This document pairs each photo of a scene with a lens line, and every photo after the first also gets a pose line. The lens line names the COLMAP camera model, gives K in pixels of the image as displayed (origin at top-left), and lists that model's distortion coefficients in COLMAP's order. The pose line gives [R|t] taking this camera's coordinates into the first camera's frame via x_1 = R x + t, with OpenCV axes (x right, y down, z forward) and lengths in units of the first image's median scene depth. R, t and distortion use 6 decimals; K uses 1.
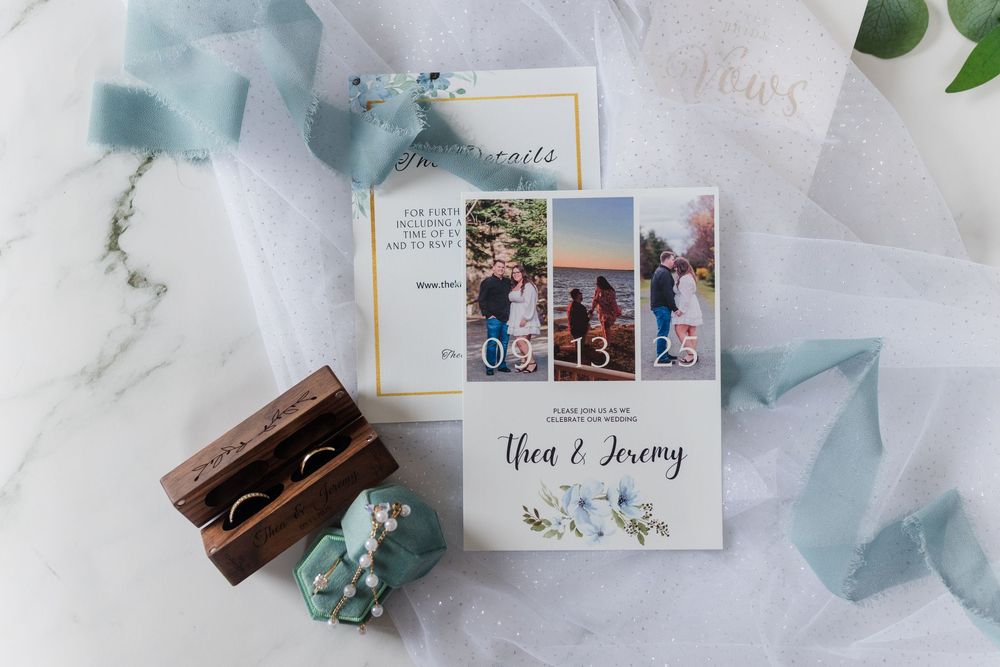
lens RADIAL K [[958.4, 0, 480.2], [0, 958.4, 323.9], [0, 0, 1]] dist [0.001846, 0.026355]
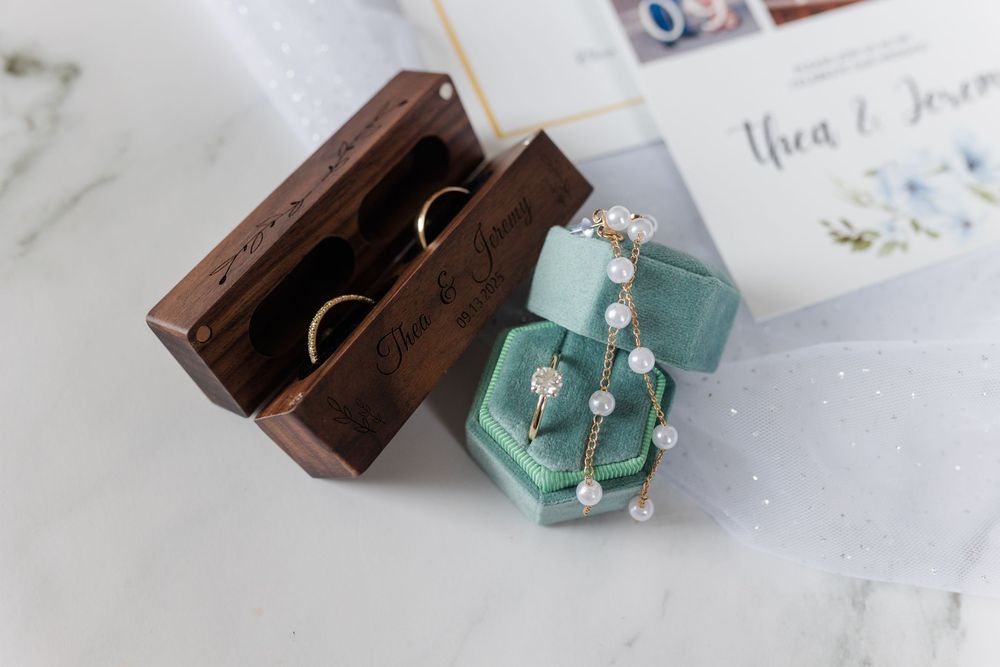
lens RADIAL K [[940.7, 0, 500.0], [0, 940.7, 333.5], [0, 0, 1]] dist [-0.001296, 0.026966]
pose [[0.943997, -0.291729, 0.154156, -0.230084], [0.323195, 0.911620, -0.253958, 0.327189], [-0.066445, 0.289558, 0.954851, 0.517797]]
